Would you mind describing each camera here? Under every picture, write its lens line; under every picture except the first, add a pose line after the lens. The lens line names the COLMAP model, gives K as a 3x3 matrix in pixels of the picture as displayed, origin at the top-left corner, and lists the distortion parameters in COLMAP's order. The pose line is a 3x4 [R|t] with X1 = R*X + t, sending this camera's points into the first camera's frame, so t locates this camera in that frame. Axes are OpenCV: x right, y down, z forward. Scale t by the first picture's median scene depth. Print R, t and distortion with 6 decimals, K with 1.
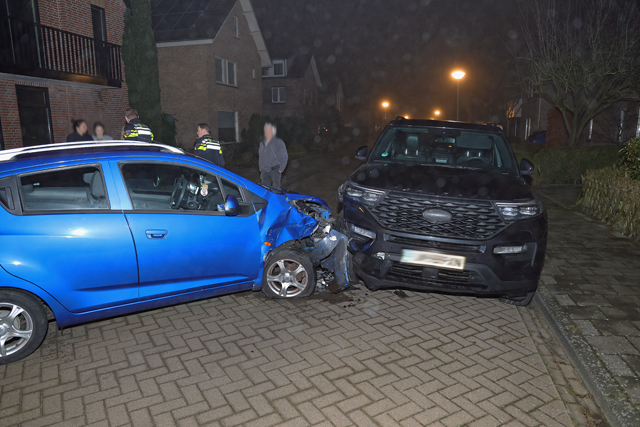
lens RADIAL K [[441.5, 0, 320.0], [0, 441.5, 213.5], [0, 0, 1]] dist [-0.043633, 0.001297]
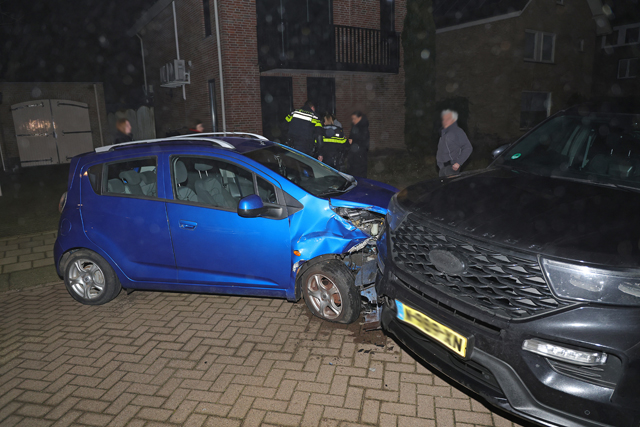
lens RADIAL K [[441.5, 0, 320.0], [0, 441.5, 213.5], [0, 0, 1]] dist [-0.043633, 0.001297]
pose [[0.730658, 0.130803, -0.670097, 0.485482], [-0.104088, 0.991344, 0.080015, -0.083618], [0.674763, 0.011286, 0.737948, 0.363926]]
